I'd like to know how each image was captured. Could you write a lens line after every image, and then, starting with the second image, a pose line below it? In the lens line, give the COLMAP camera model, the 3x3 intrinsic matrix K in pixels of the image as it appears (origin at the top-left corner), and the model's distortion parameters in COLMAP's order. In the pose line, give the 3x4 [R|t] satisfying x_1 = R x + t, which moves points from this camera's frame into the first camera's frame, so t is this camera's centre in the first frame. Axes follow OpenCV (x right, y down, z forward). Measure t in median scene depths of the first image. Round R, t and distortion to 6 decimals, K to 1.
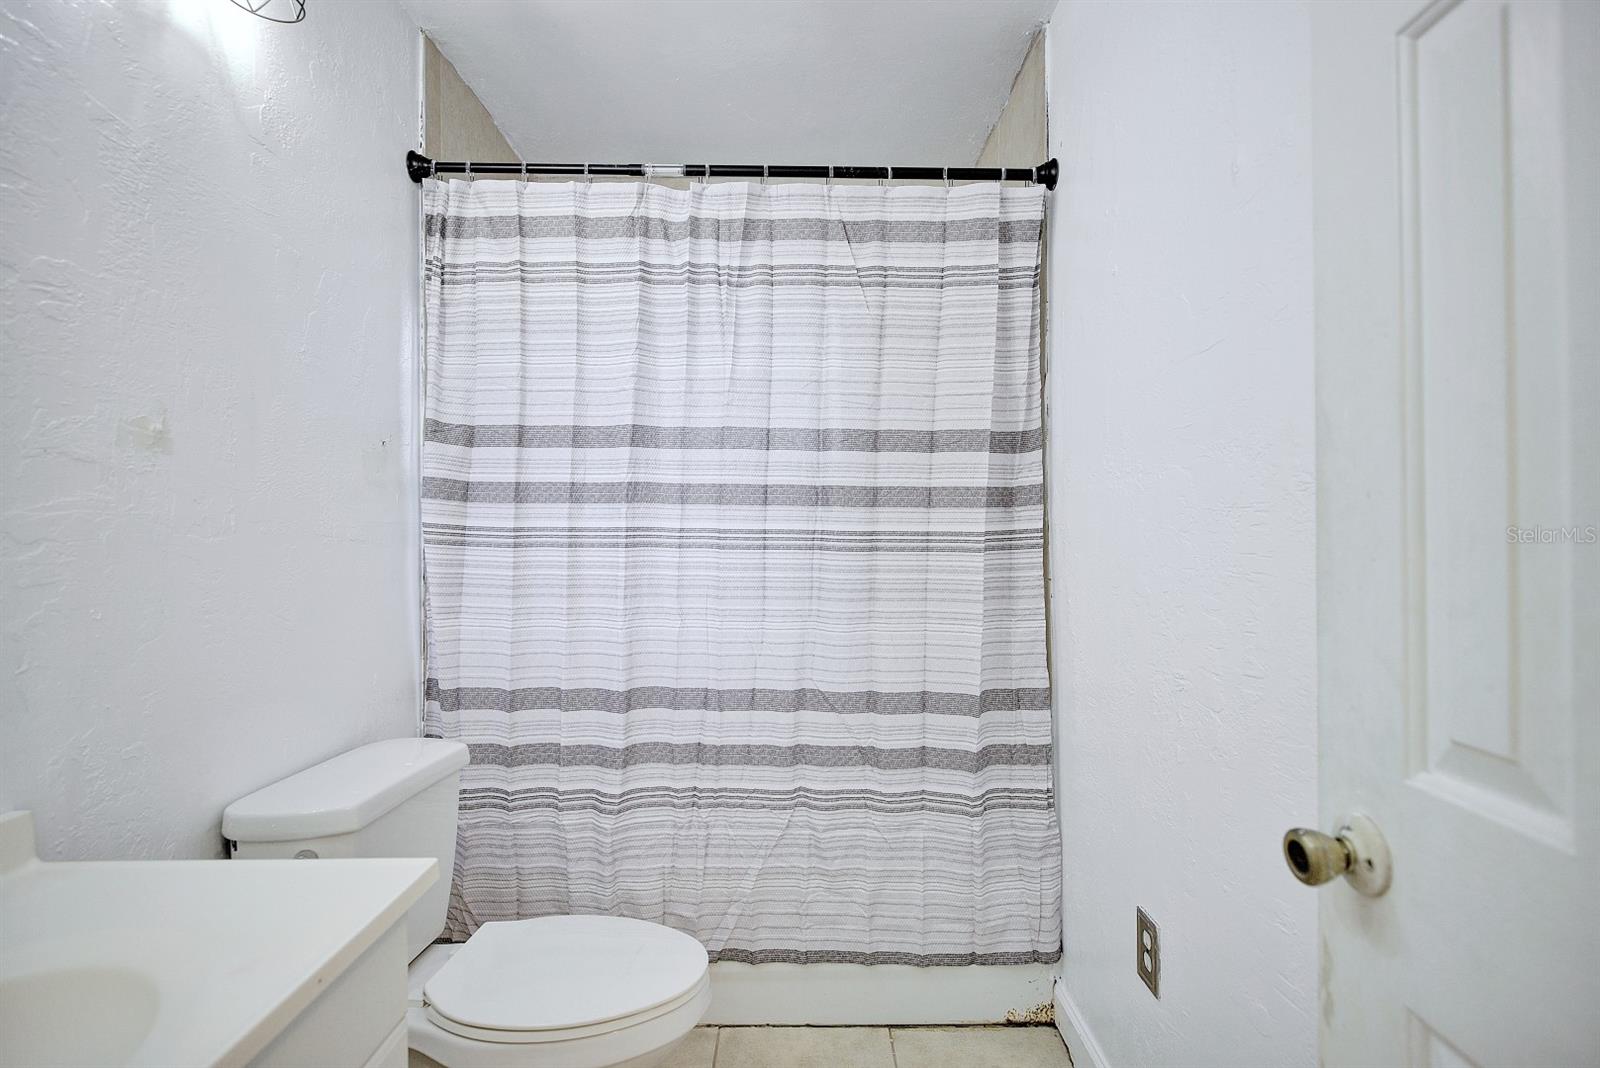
lens RADIAL K [[751.6, 0, 800.0], [0, 751.6, 534.0], [0, 0, 1]] dist [-0.001198, -0.001203]
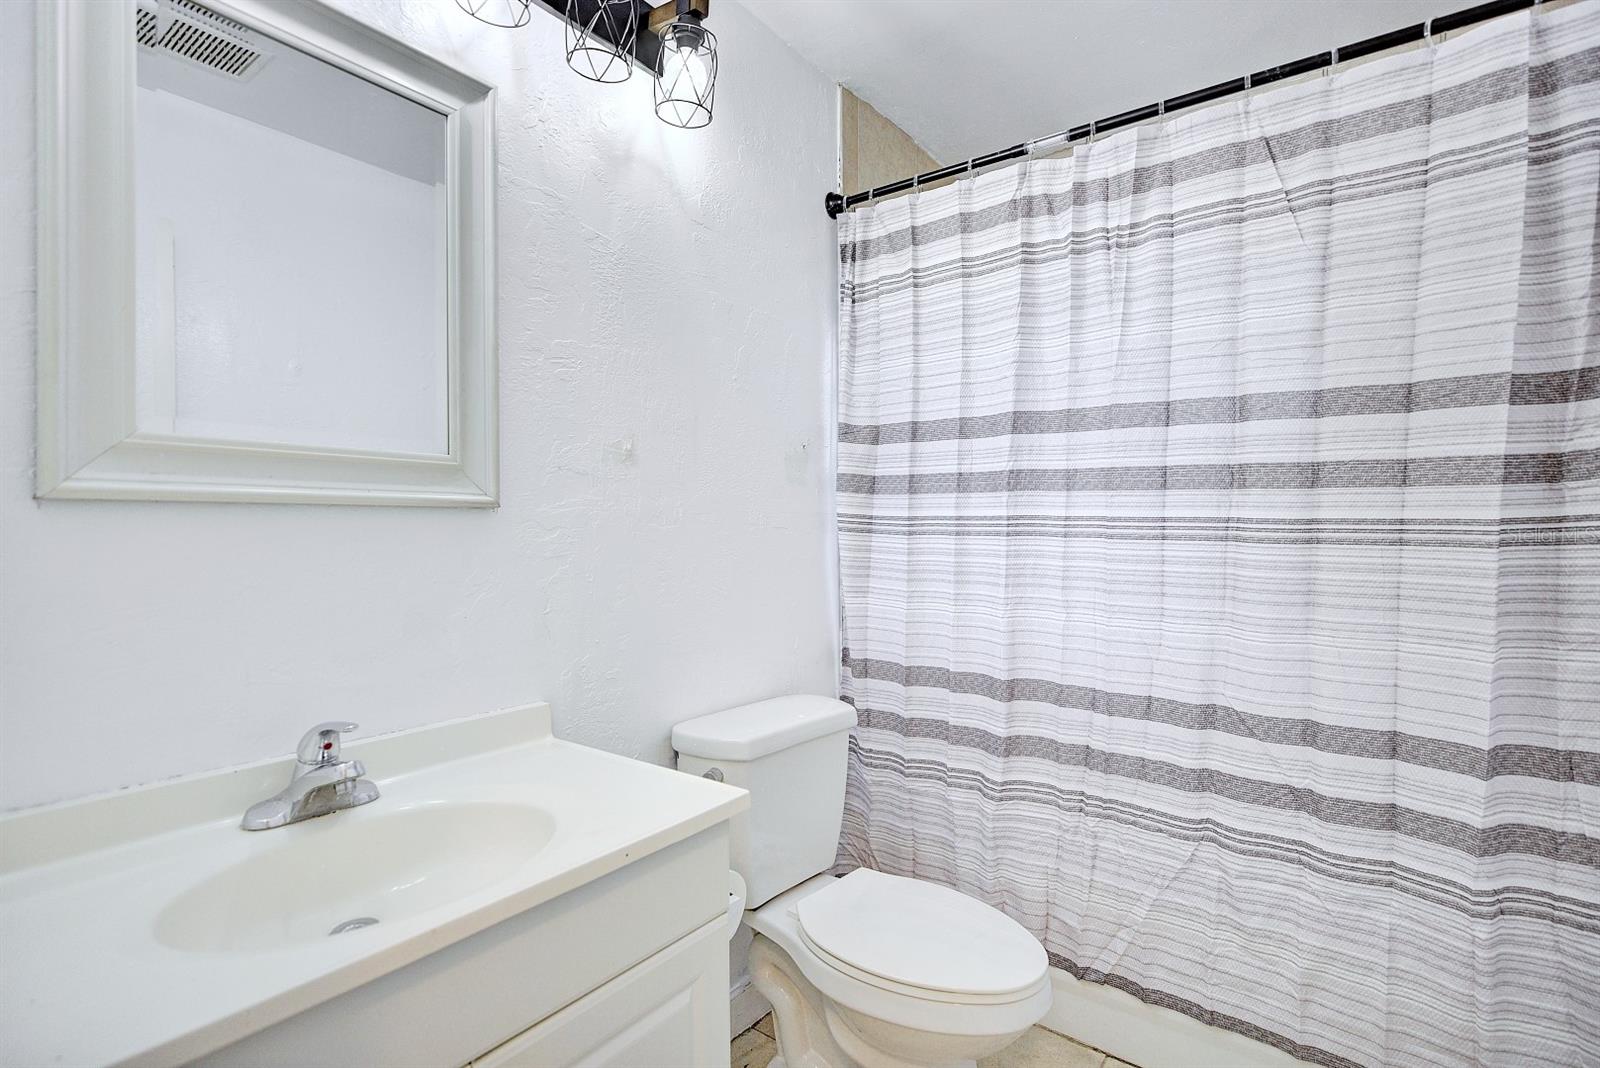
lens RADIAL K [[747.0, 0, 797.0], [0, 747.0, 531.4], [0, 0, 1]] dist [-0.002881, -0.000512]
pose [[0.793030, 0.006195, -0.609152, 0.146886], [0.001257, 0.999930, 0.011806, -0.000249], [0.609182, -0.010128, 0.792966, 0.047100]]
